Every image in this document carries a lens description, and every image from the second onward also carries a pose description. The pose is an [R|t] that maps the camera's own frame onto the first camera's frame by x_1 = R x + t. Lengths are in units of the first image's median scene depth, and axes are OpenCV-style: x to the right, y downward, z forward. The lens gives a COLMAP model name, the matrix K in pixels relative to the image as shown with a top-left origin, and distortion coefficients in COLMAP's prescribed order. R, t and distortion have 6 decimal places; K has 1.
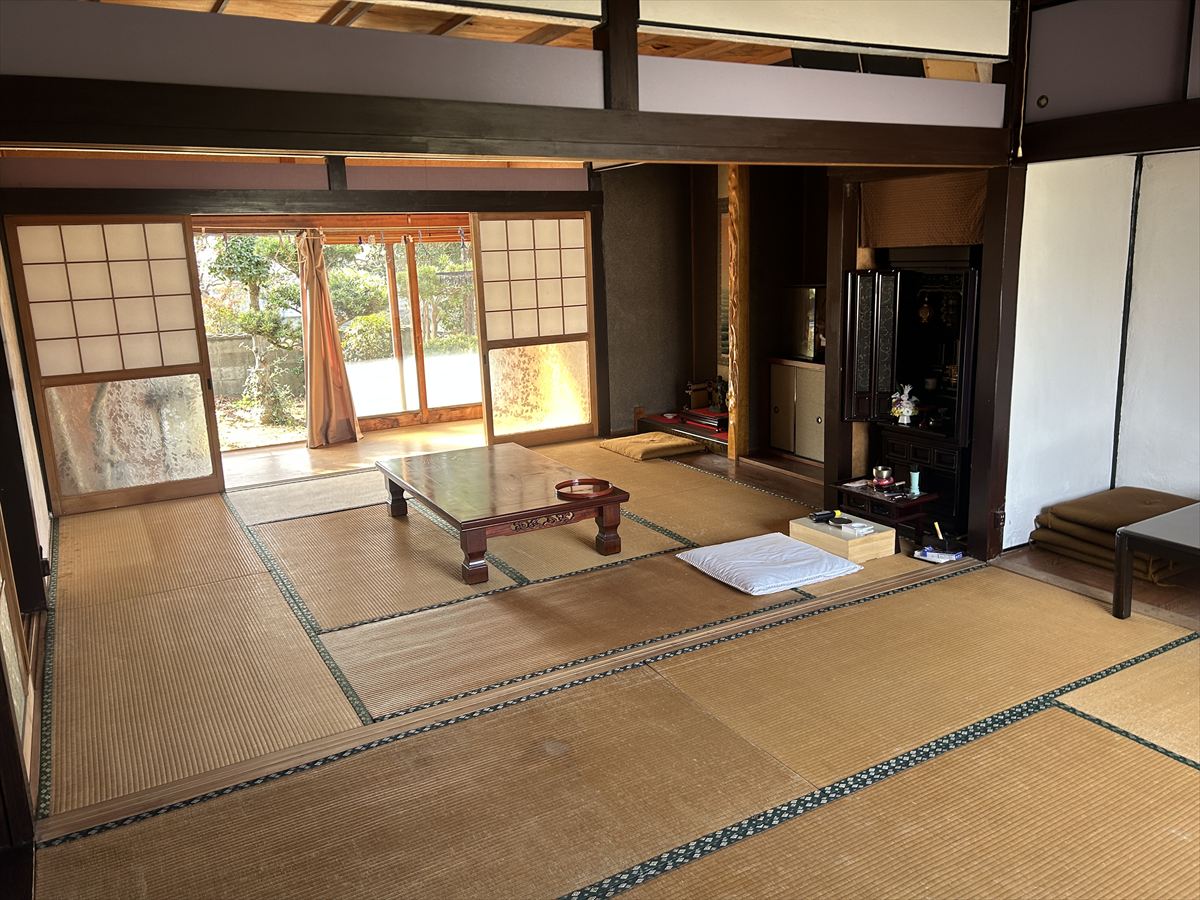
lens RADIAL K [[897.7, 0, 600.4], [0, 897.7, 452.2], [0, 0, 1]] dist [0.049109, -0.043320]
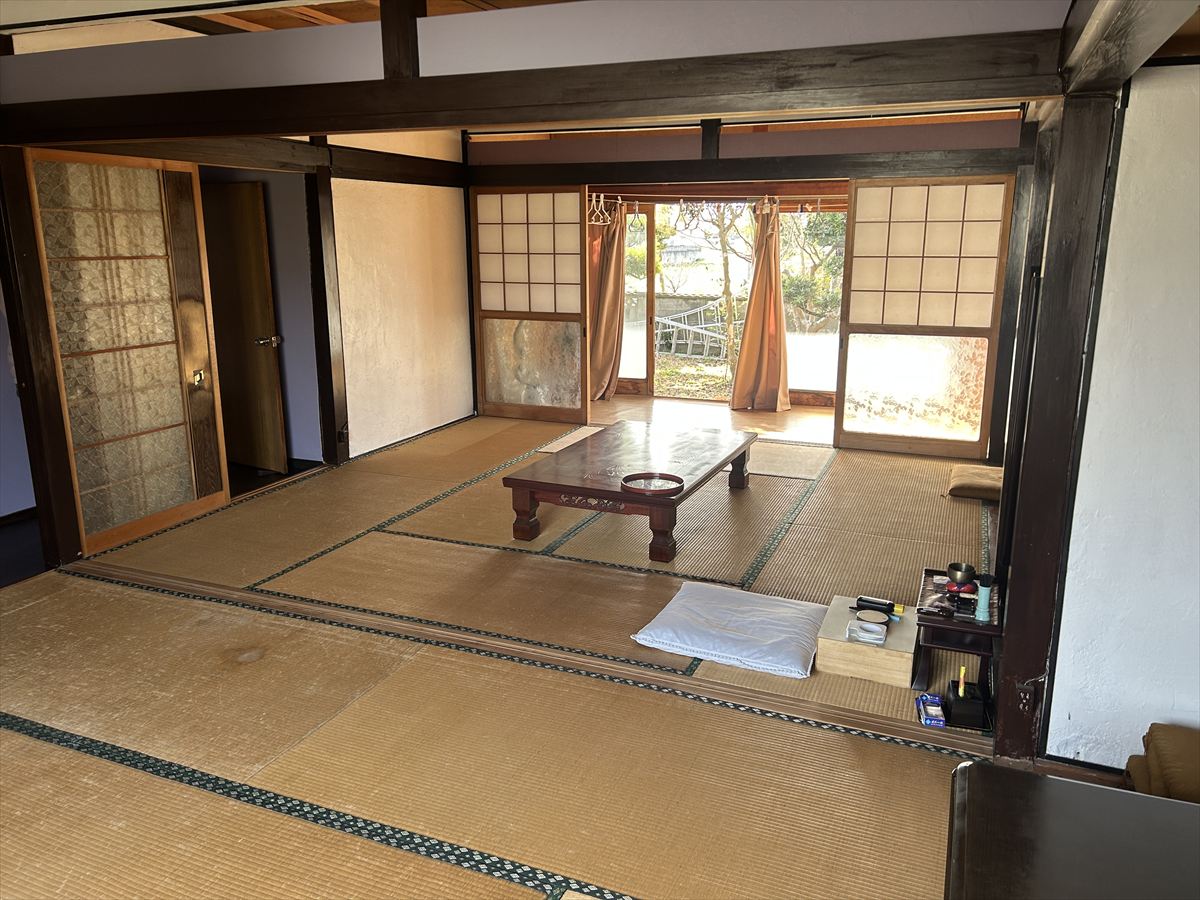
lens RADIAL K [[897.7, 0, 591.4], [0, 897.7, 449.0], [0, 0, 1]] dist [0.049109, -0.043320]
pose [[0.605054, 0.219524, -0.765323, 0.422317], [-0.194211, 0.972896, 0.125523, -0.063813], [0.772135, 0.072686, 0.631288, 0.241683]]
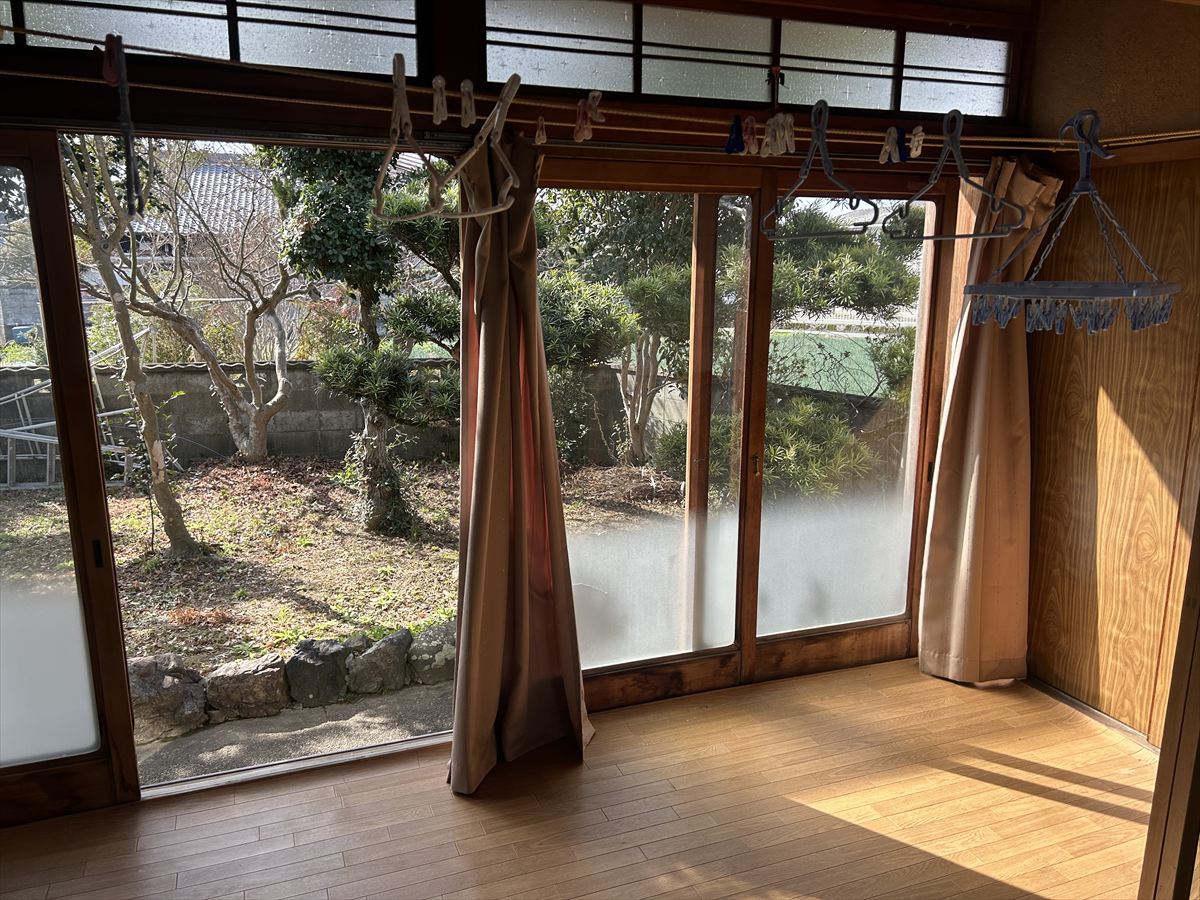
lens RADIAL K [[897.7, 0, 596.3], [0, 897.7, 454.9], [0, 0, 1]] dist [0.049109, -0.043320]
pose [[0.988028, 0.068388, -0.138289, -0.251705], [-0.069079, 0.997611, -0.000204, -0.144632], [0.137945, 0.009754, 0.990392, 0.735568]]
